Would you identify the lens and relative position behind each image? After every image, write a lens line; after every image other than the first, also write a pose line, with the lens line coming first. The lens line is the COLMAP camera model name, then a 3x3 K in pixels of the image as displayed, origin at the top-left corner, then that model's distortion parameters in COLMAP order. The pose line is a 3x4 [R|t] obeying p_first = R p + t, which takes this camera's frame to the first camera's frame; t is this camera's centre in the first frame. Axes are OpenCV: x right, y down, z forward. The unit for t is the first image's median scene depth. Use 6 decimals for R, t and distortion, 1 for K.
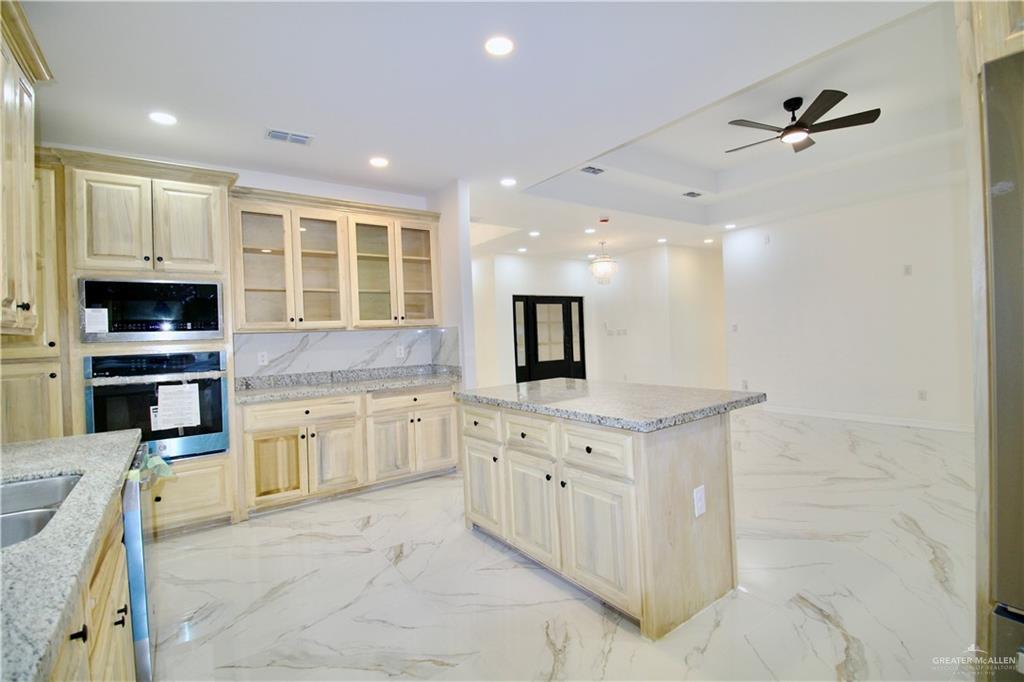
lens RADIAL K [[472.8, 0, 522.5], [0, 472.8, 333.0], [0, 0, 1]] dist [-0.002907, -0.011432]
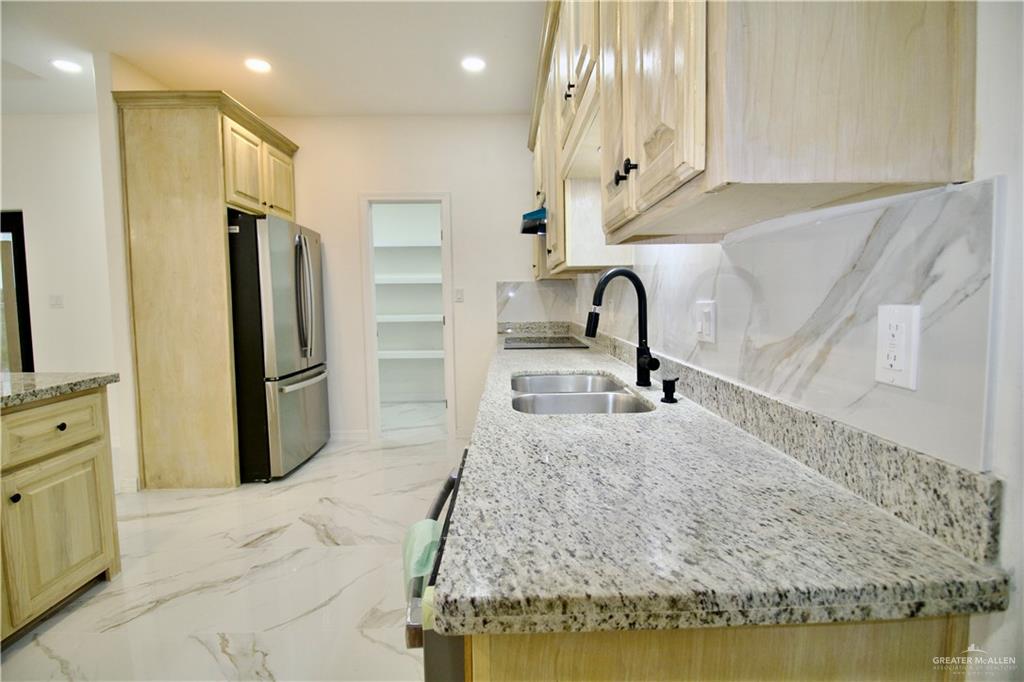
lens RADIAL K [[472.8, 0, 517.8], [0, 472.8, 334.4], [0, 0, 1]] dist [-0.002907, -0.011432]
pose [[-0.818184, 0.004464, 0.574939, -0.655888], [0.044665, 0.997441, 0.055818, 0.044488], [-0.573219, 0.071349, -0.816290, 0.771317]]
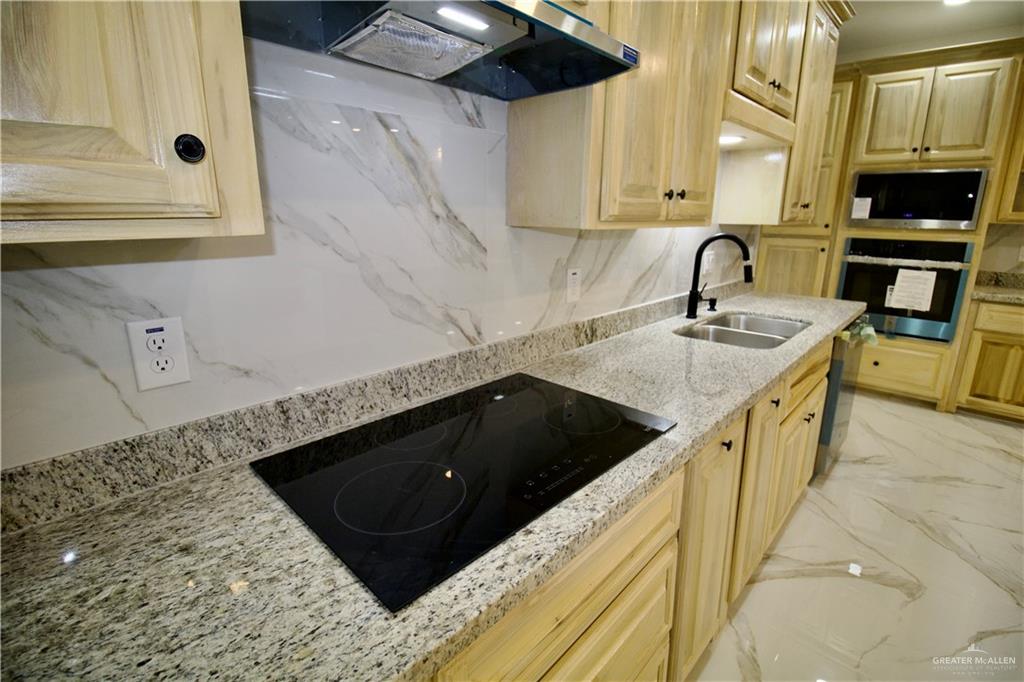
lens RADIAL K [[472.8, 0, 521.3], [0, 472.8, 331.9], [0, 0, 1]] dist [-0.002907, -0.011432]
pose [[0.186631, 0.274594, -0.943275, 0.149235], [-0.013841, 0.960784, 0.276953, -0.038564], [0.982333, -0.038632, 0.183112, -0.095188]]
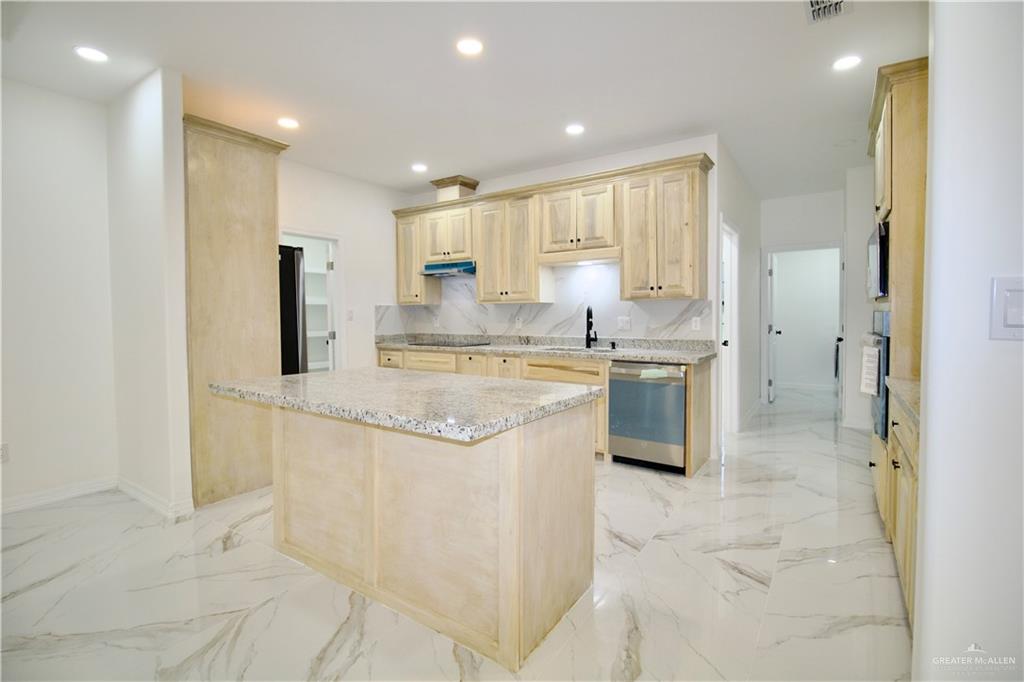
lens RADIAL K [[472.8, 0, 518.0], [0, 472.8, 333.0], [0, 0, 1]] dist [-0.002907, -0.011432]
pose [[-0.941093, 0.058843, -0.332989, 0.183395], [0.043909, 0.997671, 0.052206, 0.006605], [0.335286, 0.034509, -0.941484, 1.529341]]
